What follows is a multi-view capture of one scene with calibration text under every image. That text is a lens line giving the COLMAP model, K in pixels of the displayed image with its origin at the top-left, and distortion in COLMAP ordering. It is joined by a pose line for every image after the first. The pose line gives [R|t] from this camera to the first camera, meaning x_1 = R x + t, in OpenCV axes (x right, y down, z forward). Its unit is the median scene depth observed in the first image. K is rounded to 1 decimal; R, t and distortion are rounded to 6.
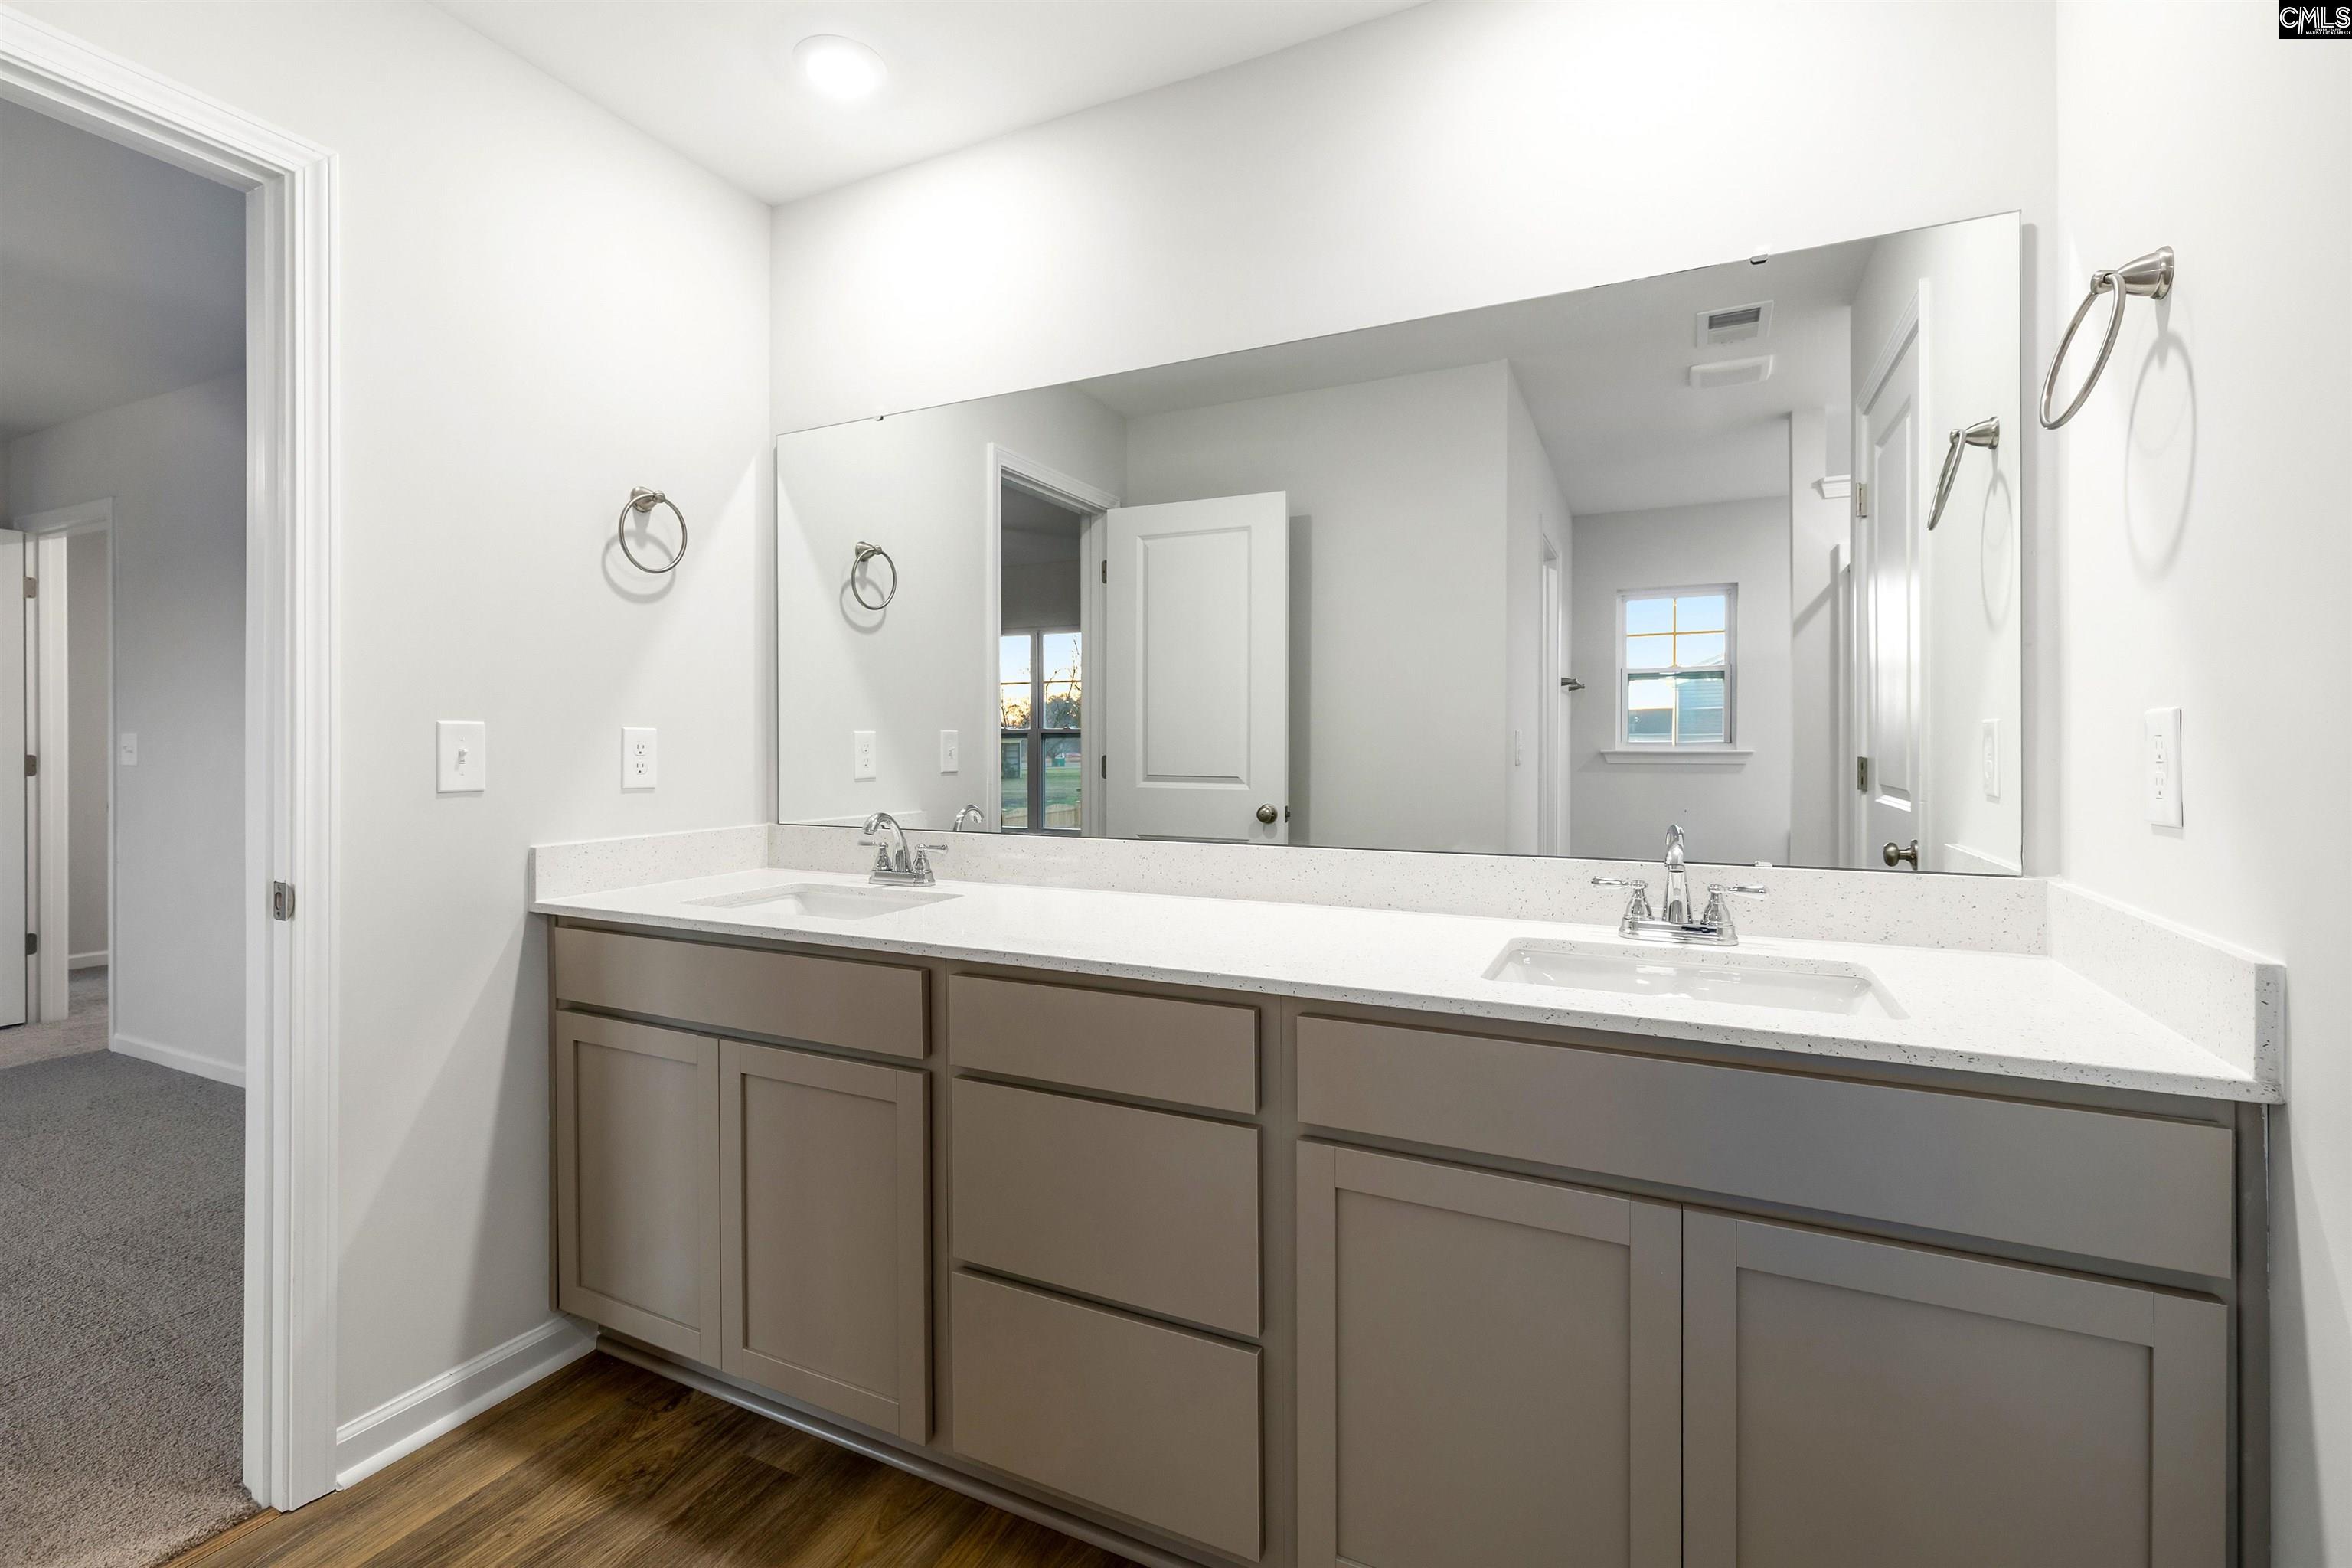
lens RADIAL K [[1037.4, 0, 1182.4], [0, 1037.4, 758.2], [0, 0, 1]] dist [0.000021, 0.000149]
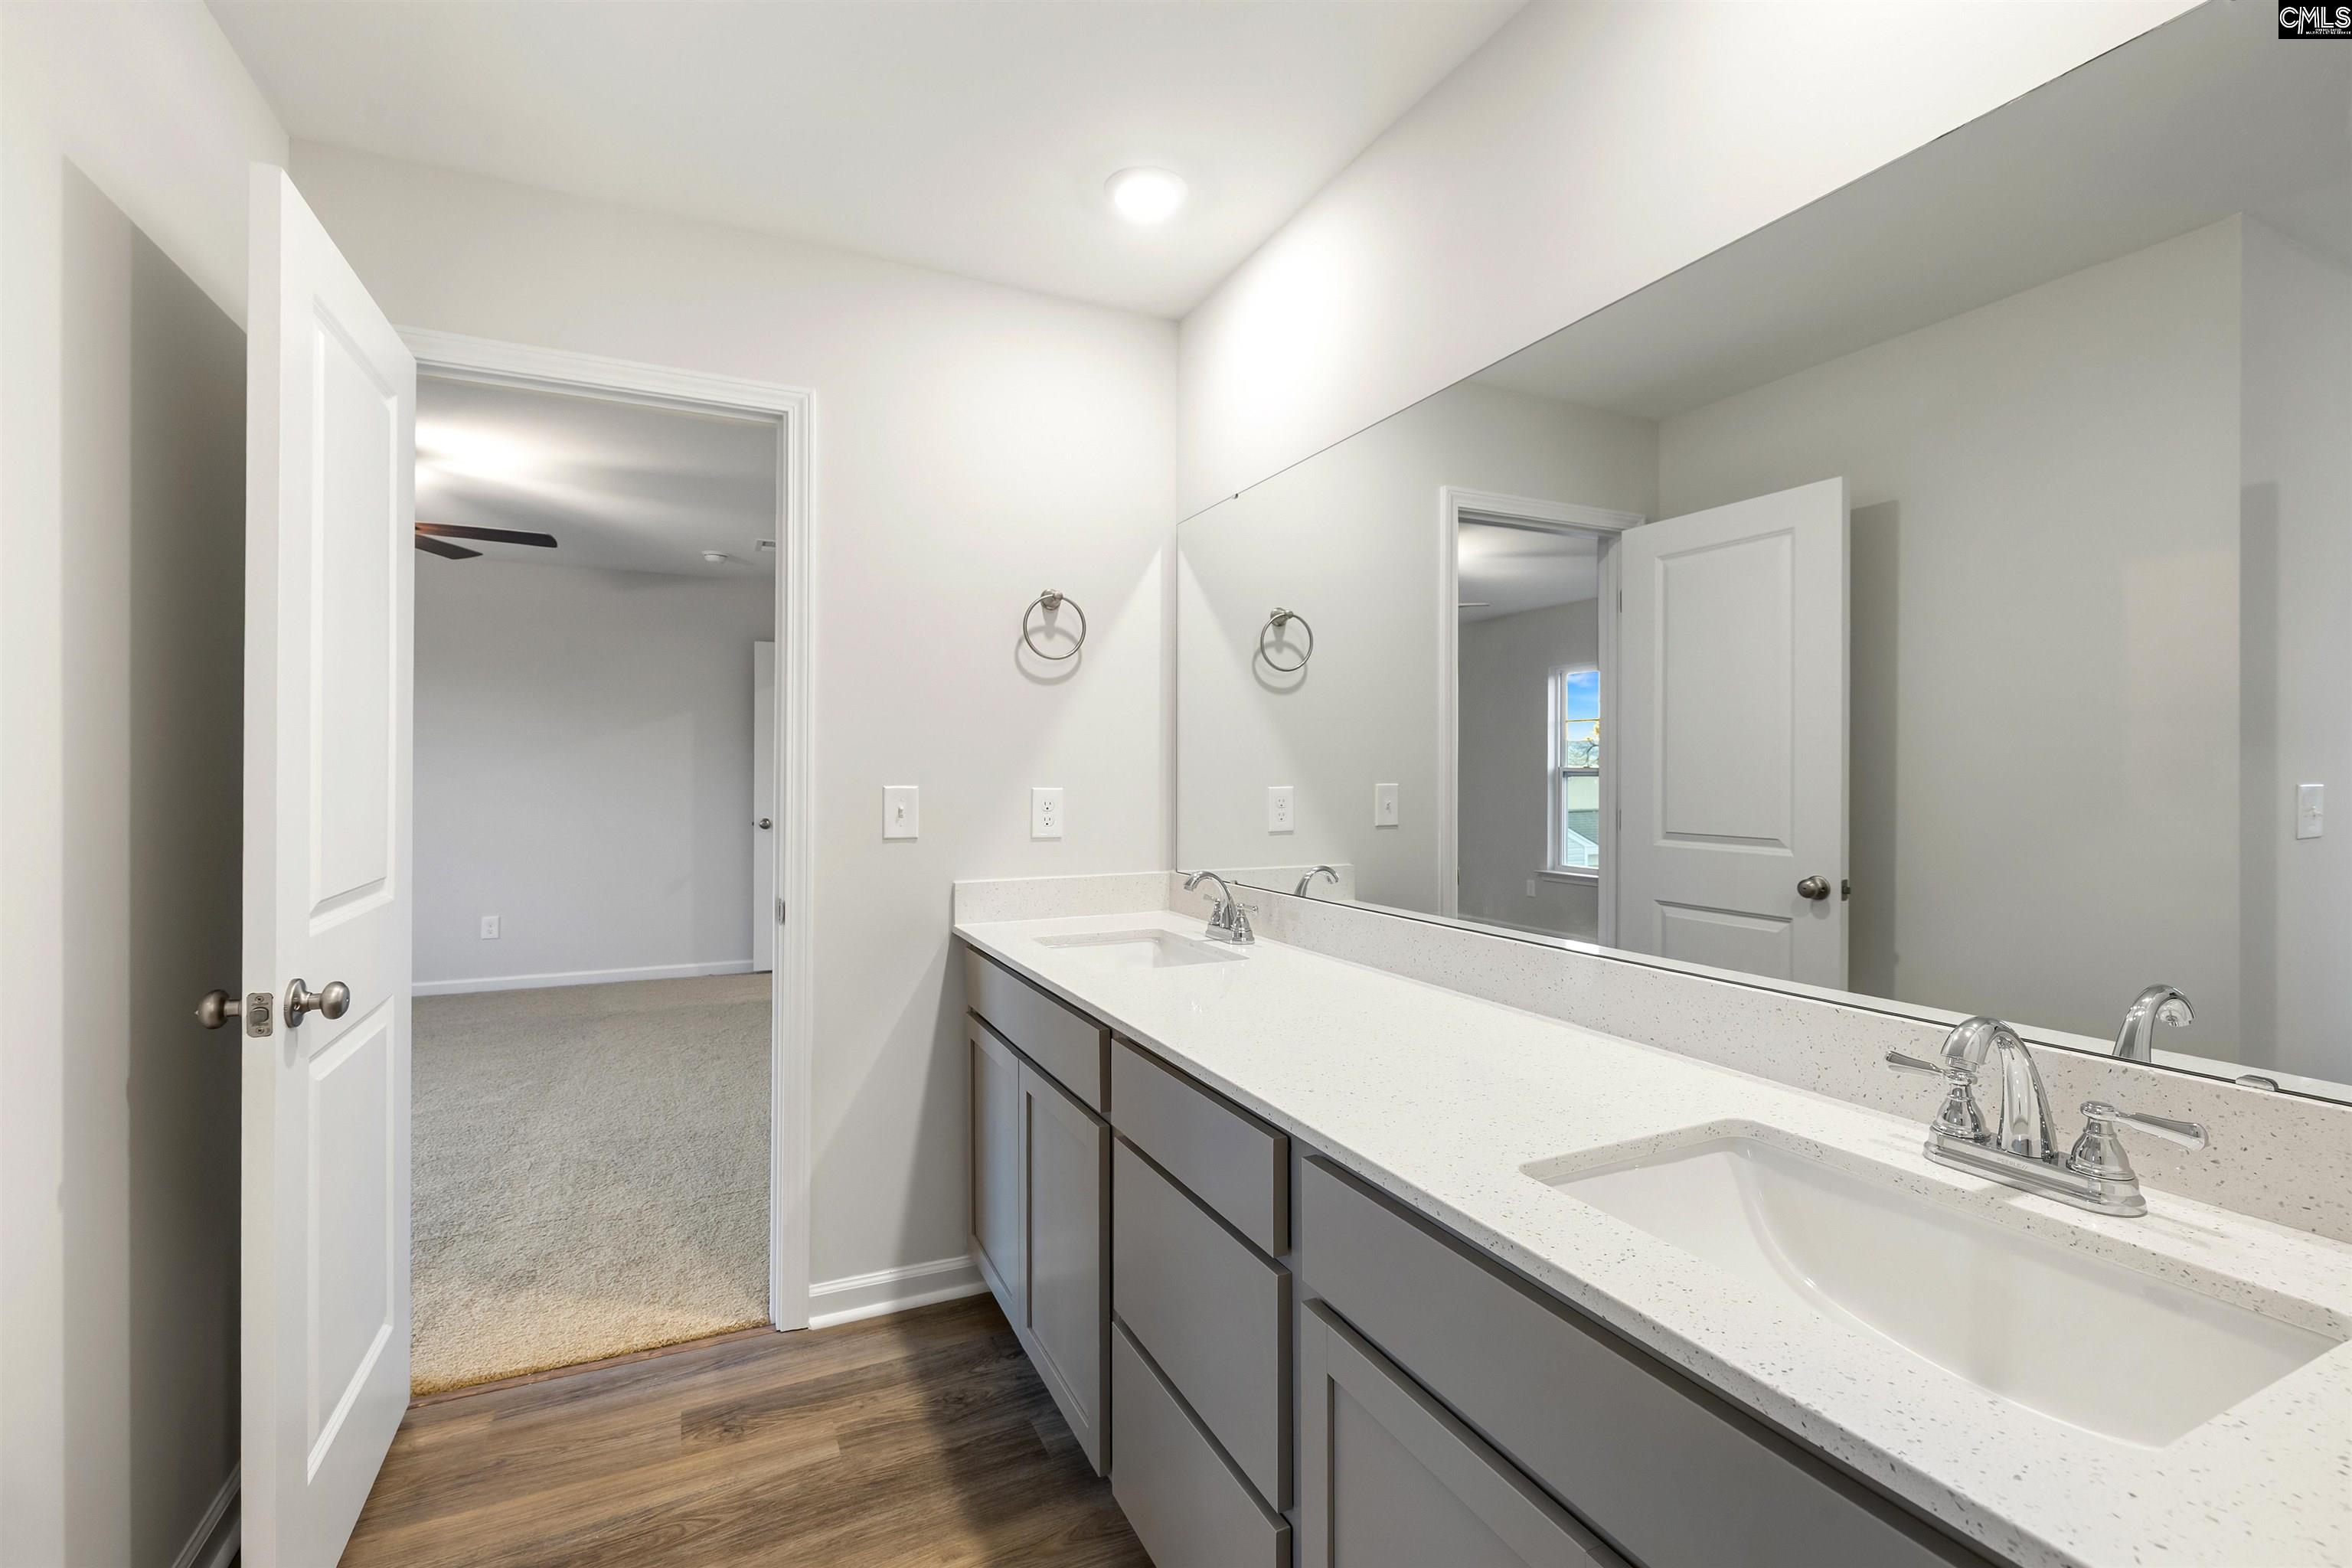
lens RADIAL K [[1012.4, 0, 1176.0], [0, 1012.4, 784.0], [0, 0, 1]] dist [-0.000723, -0.000187]
pose [[0.781808, 0.009192, -0.623451, 0.391645], [-0.012074, 0.999927, -0.000399, -0.041746], [0.623402, 0.007840, 0.781862, 0.200320]]
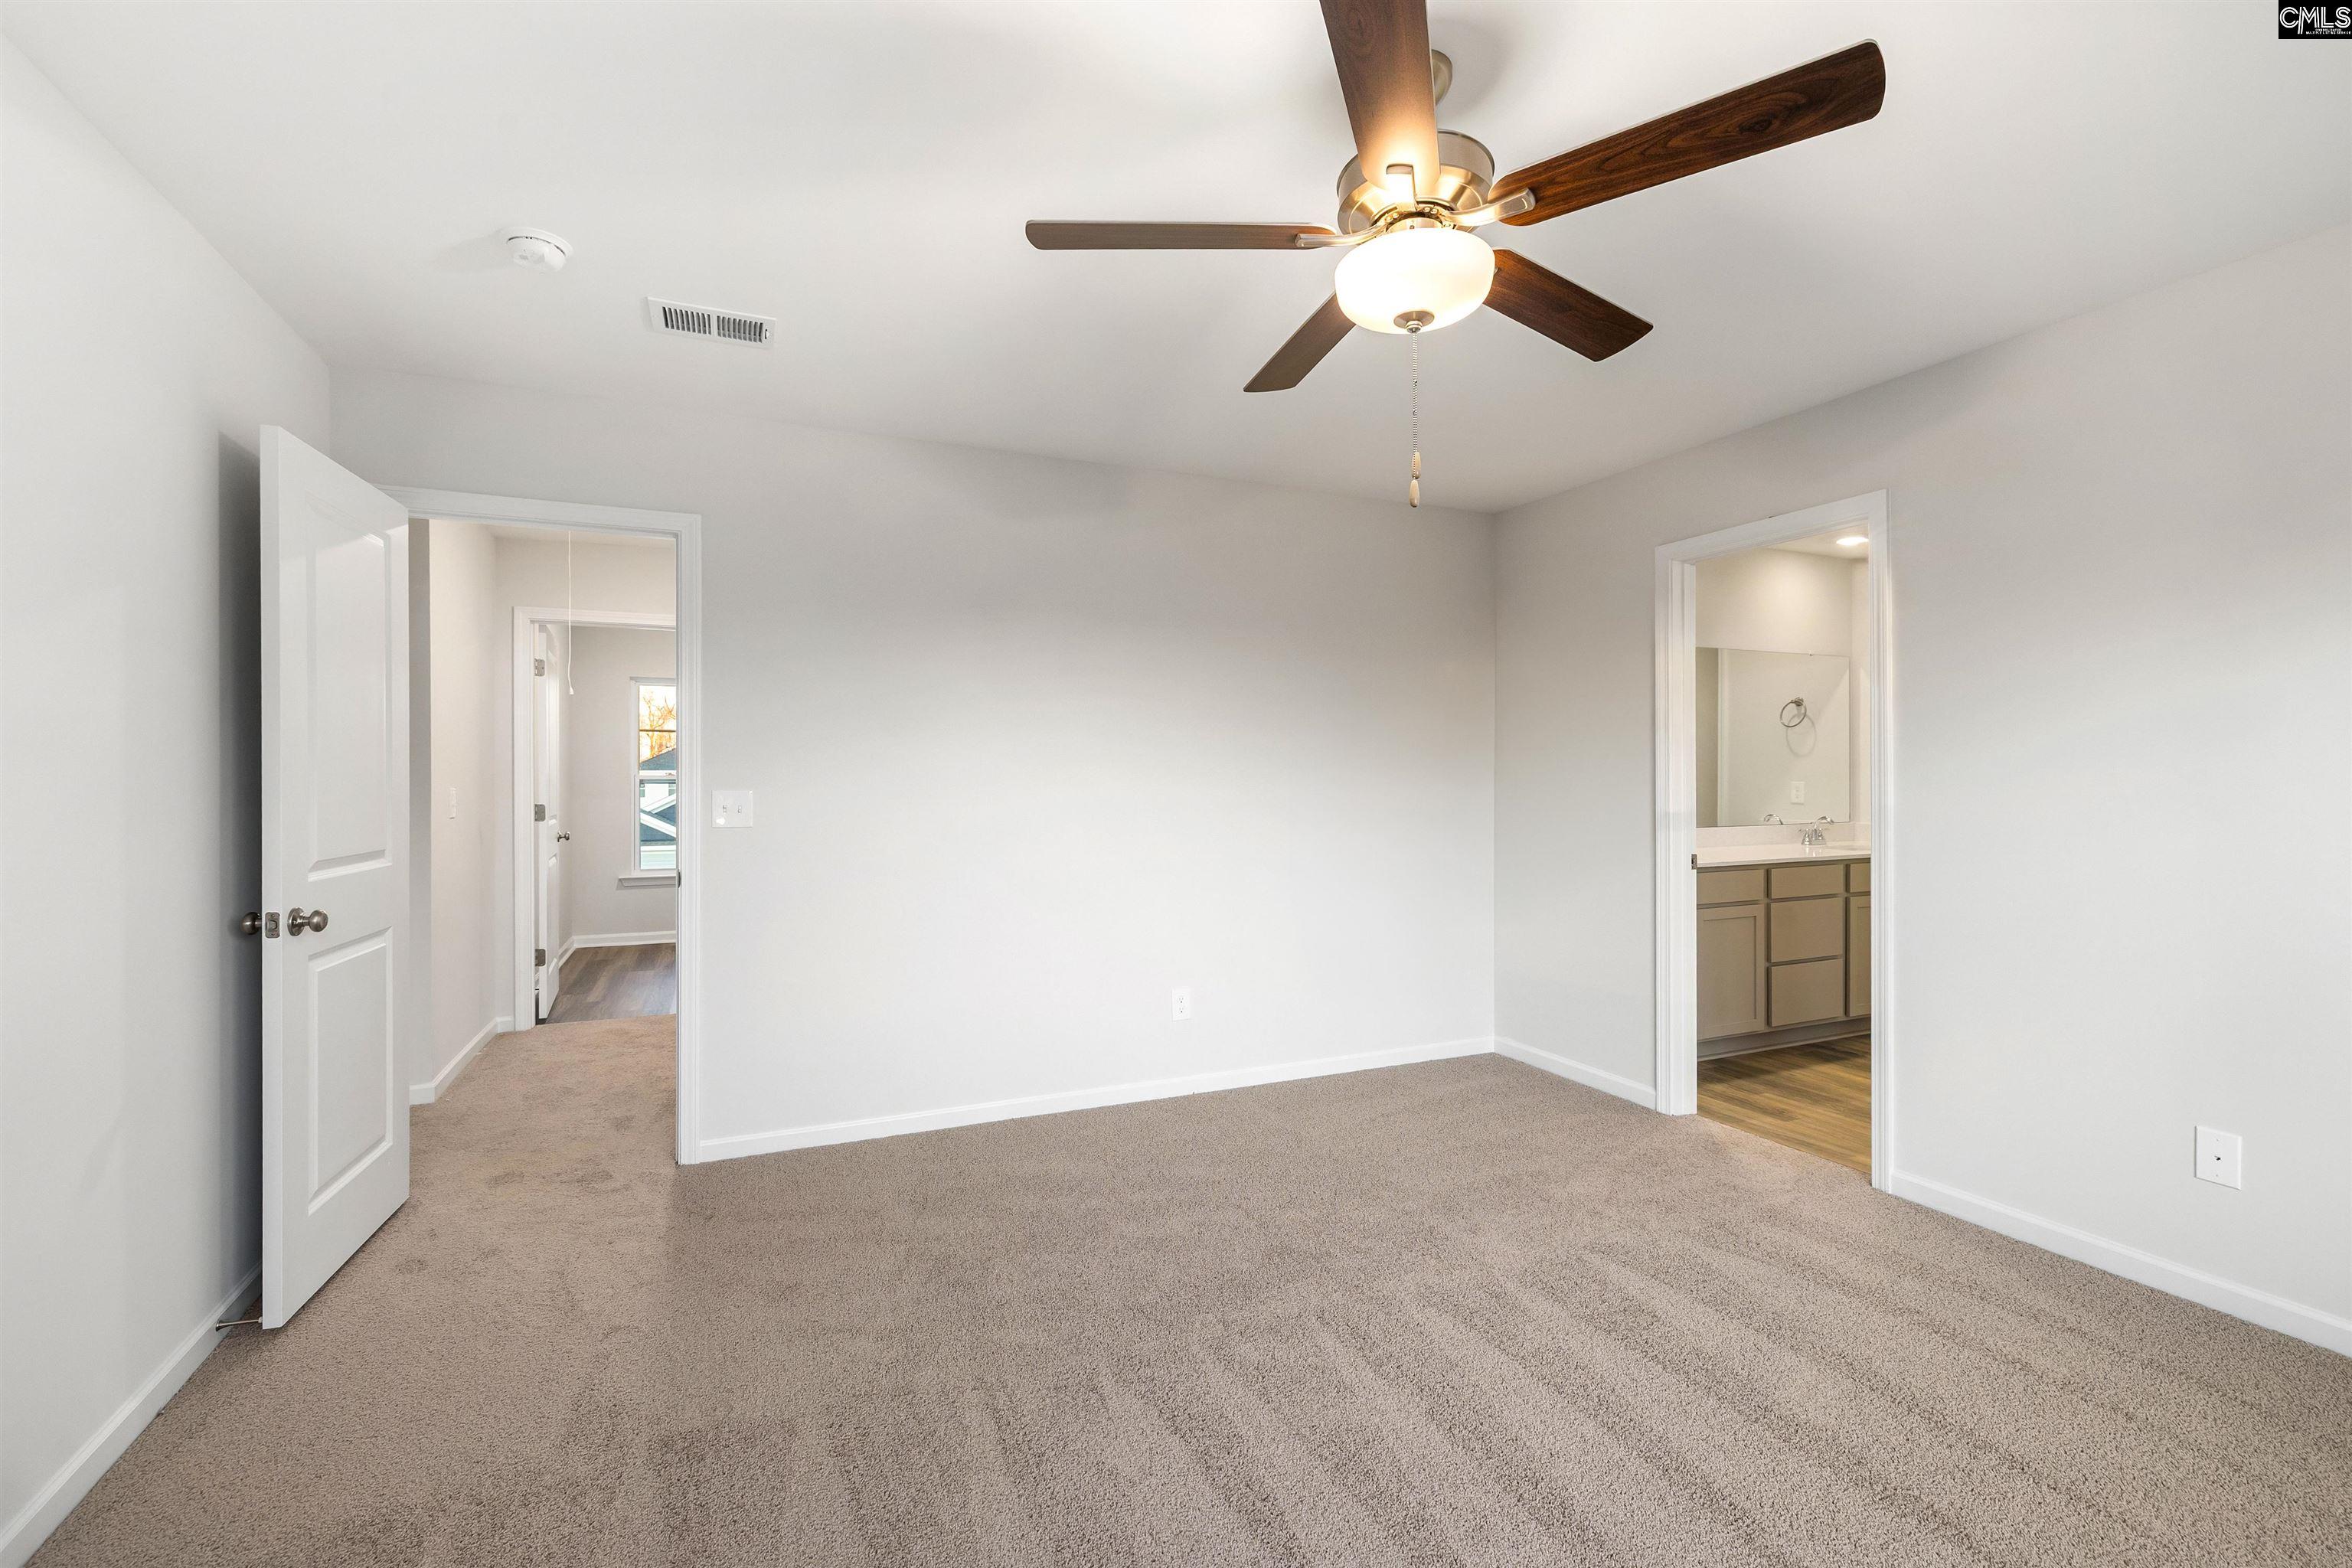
lens RADIAL K [[1012.4, 0, 1176.0], [0, 1012.4, 784.0], [0, 0, 1]] dist [-0.000723, -0.000187]
pose [[0.651989, -0.002215, 0.758225, -3.033485], [0.008225, 0.999958, -0.004151, -0.034452], [-0.758184, 0.008943, 0.651980, 0.326978]]
